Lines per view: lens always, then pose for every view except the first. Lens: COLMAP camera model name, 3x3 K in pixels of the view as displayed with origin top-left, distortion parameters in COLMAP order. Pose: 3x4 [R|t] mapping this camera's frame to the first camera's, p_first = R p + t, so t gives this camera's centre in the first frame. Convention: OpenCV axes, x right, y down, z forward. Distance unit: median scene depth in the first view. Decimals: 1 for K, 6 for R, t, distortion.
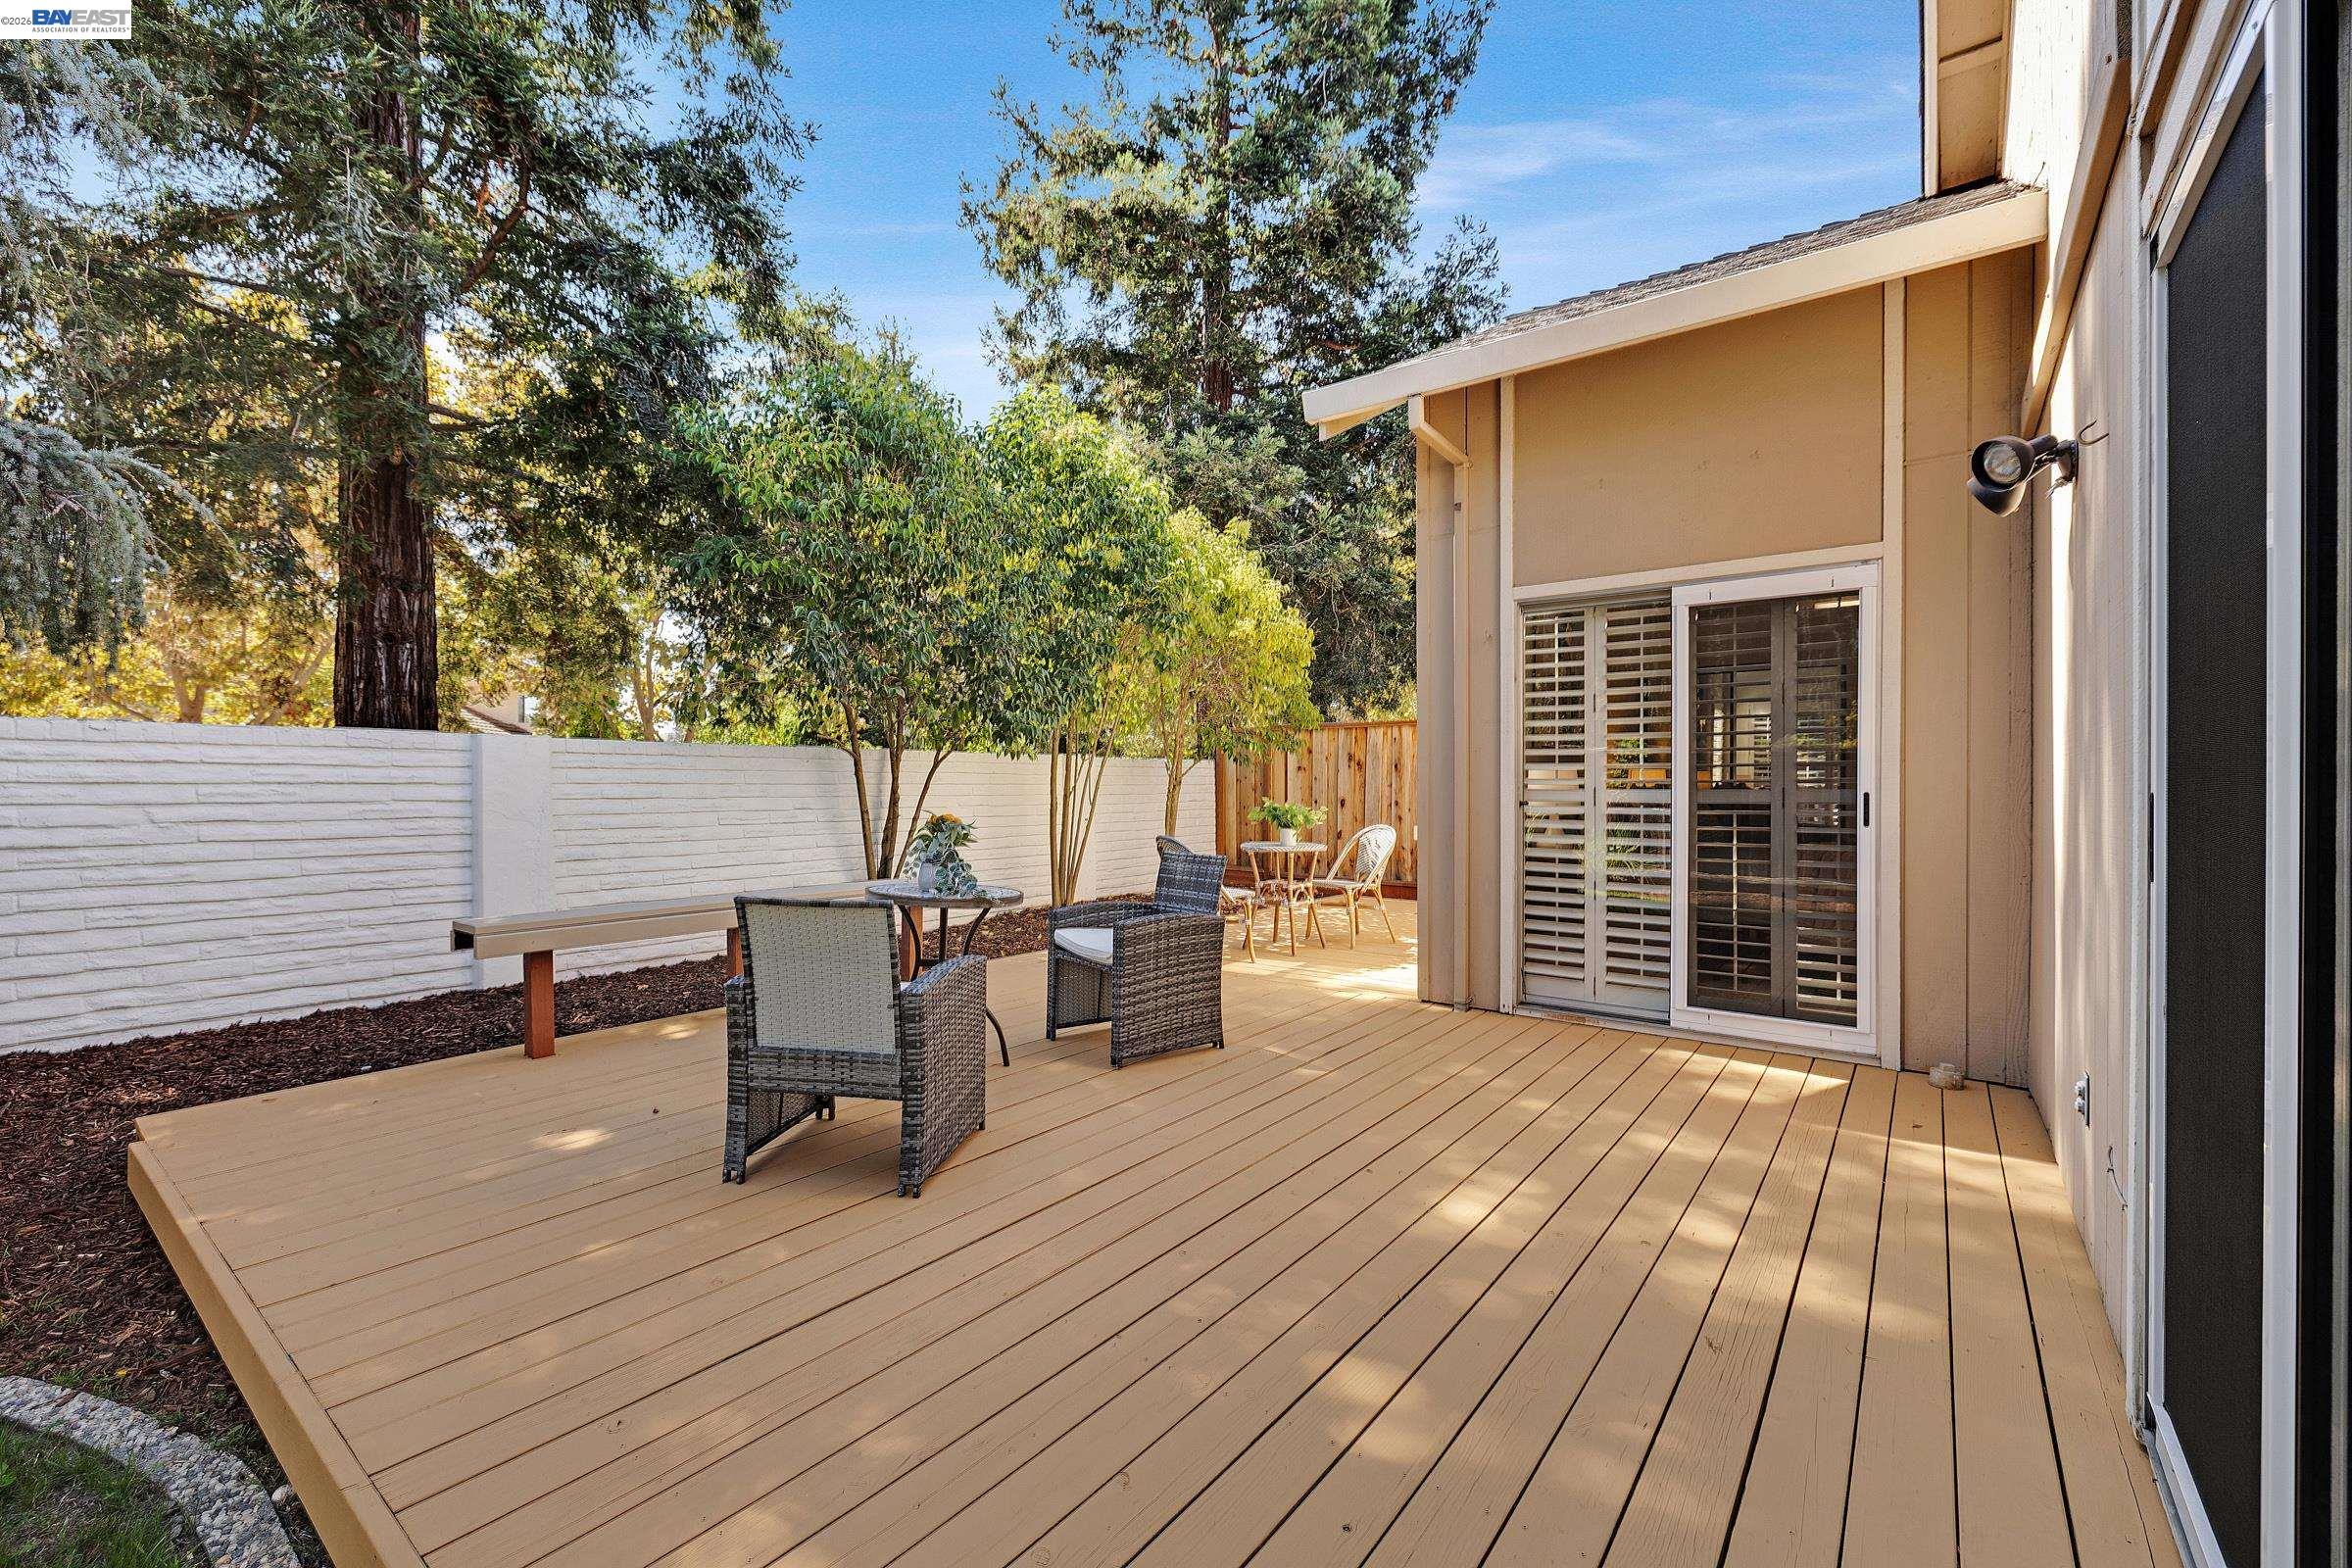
lens RADIAL K [[981.7, 0, 1176.0], [0, 981.7, 784.0], [0, 0, 1]] dist [-0.000775, 0.000043]
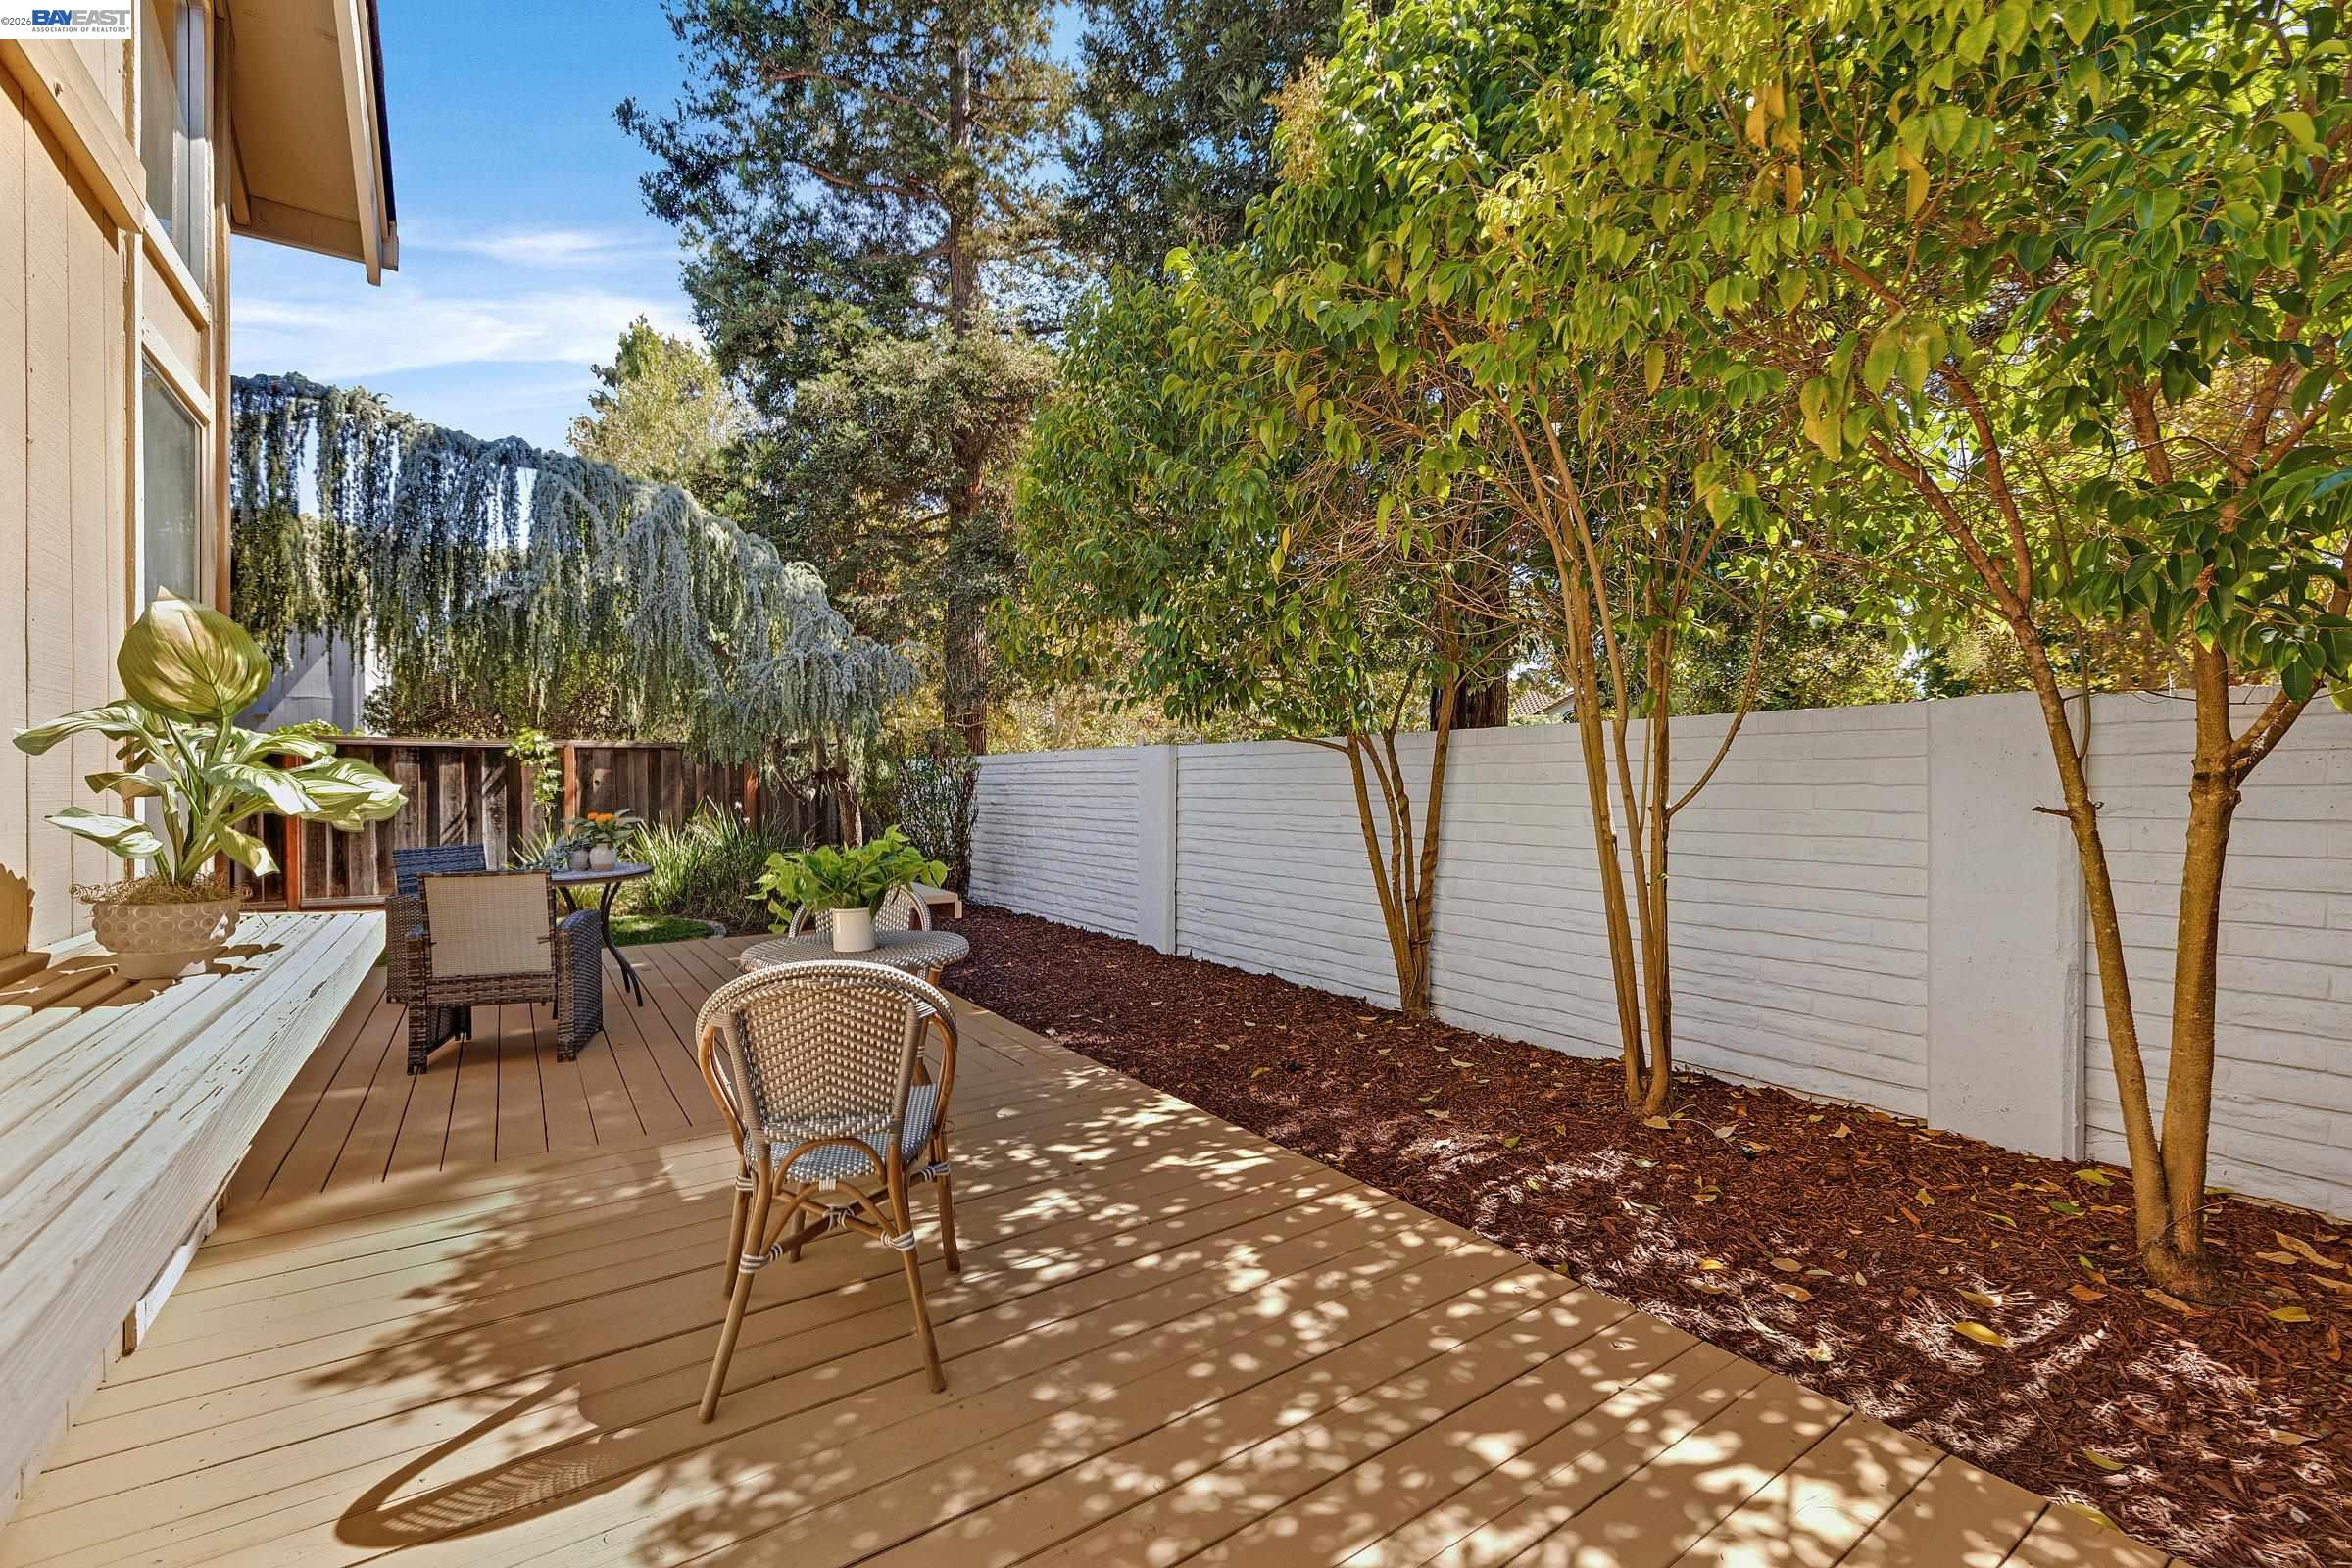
lens RADIAL K [[981.7, 0, 1176.0], [0, 981.7, 784.0], [0, 0, 1]] dist [-0.000775, 0.000043]
pose [[-0.308922, -0.000339, -0.951087, 0.575041], [0.001906, 0.999998, -0.000976, 0.000801], [0.951085, -0.002115, -0.308921, 1.585198]]
